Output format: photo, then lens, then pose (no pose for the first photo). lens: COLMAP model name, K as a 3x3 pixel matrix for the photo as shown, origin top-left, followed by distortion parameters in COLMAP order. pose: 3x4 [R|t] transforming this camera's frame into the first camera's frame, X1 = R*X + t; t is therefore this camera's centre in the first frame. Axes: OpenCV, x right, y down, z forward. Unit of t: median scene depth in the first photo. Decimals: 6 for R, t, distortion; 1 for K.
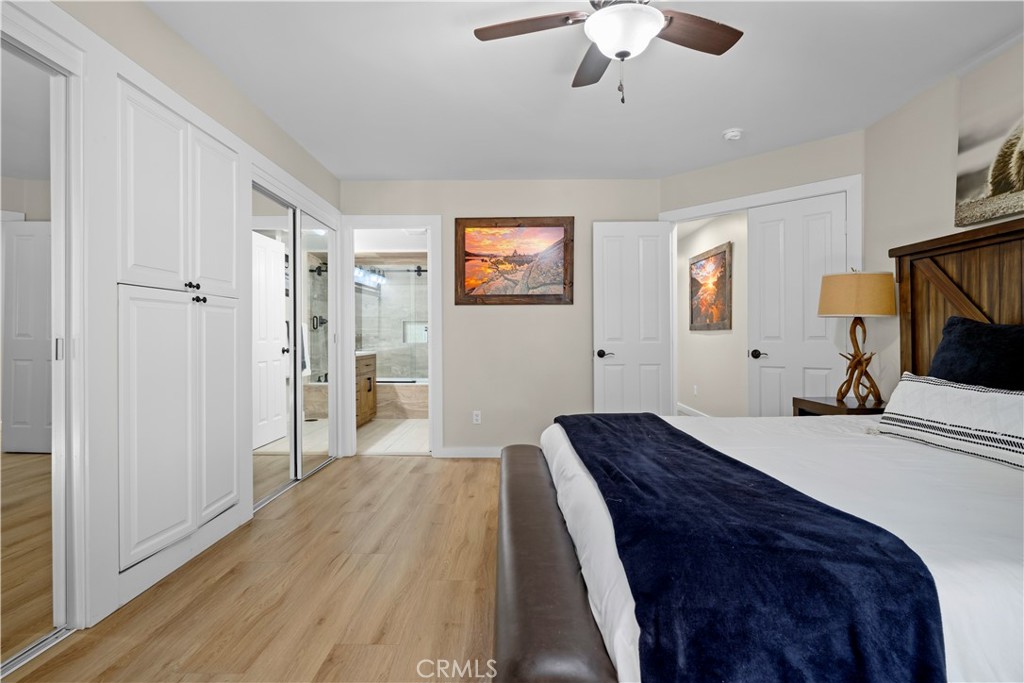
lens RADIAL K [[526.2, 0, 512.3], [0, 526.2, 341.7], [0, 0, 1]] dist [-0.002707, 0.000953]
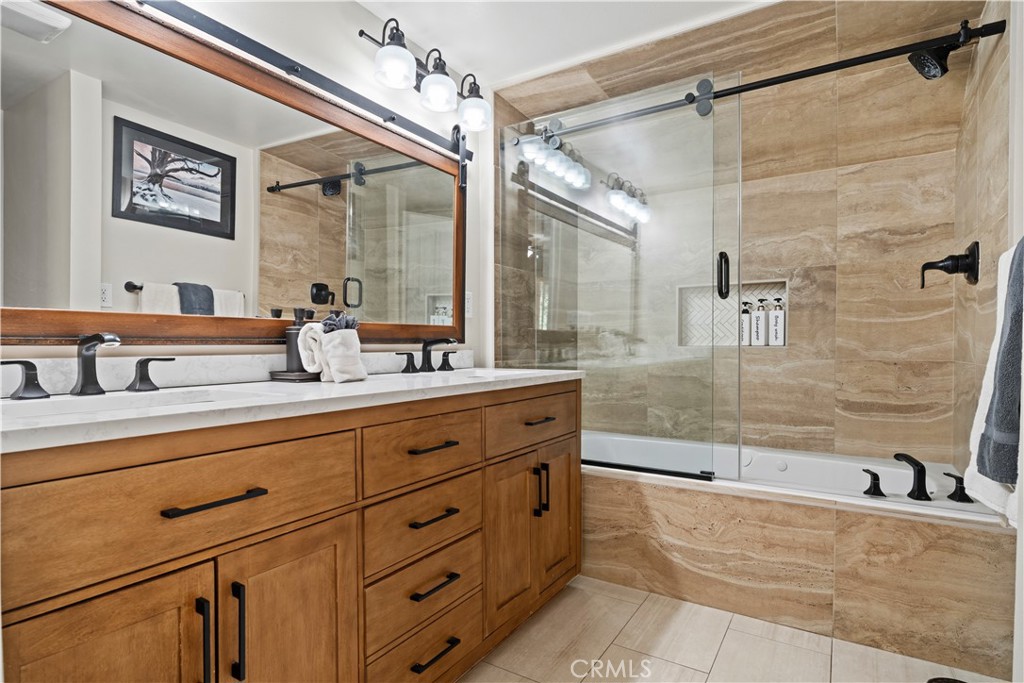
lens RADIAL K [[526.2, 0, 514.3], [0, 526.2, 350.5], [0, 0, 1]] dist [-0.002707, 0.000953]
pose [[0.853940, 0.009765, -0.520279, -0.125684], [-0.006649, 0.999947, 0.007854, 0.003207], [0.520328, -0.003247, 0.853960, 0.690942]]
